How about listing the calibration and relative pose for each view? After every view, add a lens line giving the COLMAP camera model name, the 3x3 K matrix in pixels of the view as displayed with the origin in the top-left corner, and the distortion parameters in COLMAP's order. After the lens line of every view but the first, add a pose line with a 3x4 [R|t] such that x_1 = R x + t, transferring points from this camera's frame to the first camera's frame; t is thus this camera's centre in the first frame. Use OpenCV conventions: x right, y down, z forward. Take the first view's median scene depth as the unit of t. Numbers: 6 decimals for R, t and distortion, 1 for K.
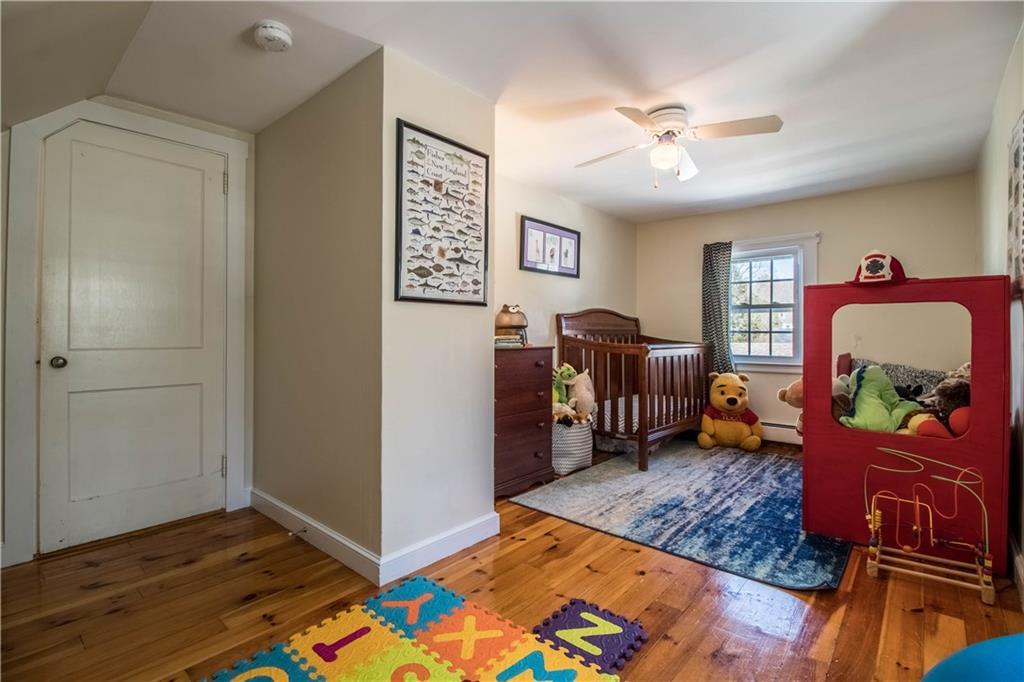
lens RADIAL K [[475.9, 0, 503.5], [0, 475.9, 336.4], [0, 0, 1]] dist [-0.030152, -0.003218]
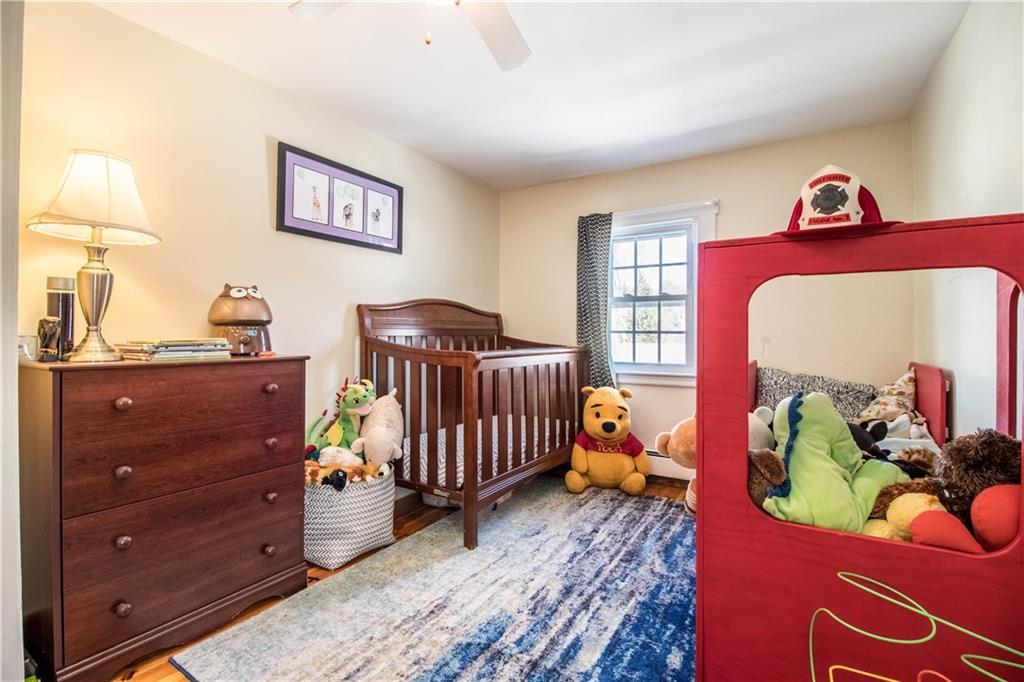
lens RADIAL K [[475.9, 0, 520.2], [0, 475.9, 338.7], [0, 0, 1]] dist [-0.030152, -0.003218]
pose [[0.978638, -0.002141, 0.205578, 0.230657], [0.001521, 0.999994, 0.003172, -0.001775], [-0.205583, -0.002792, 0.978636, 0.359396]]
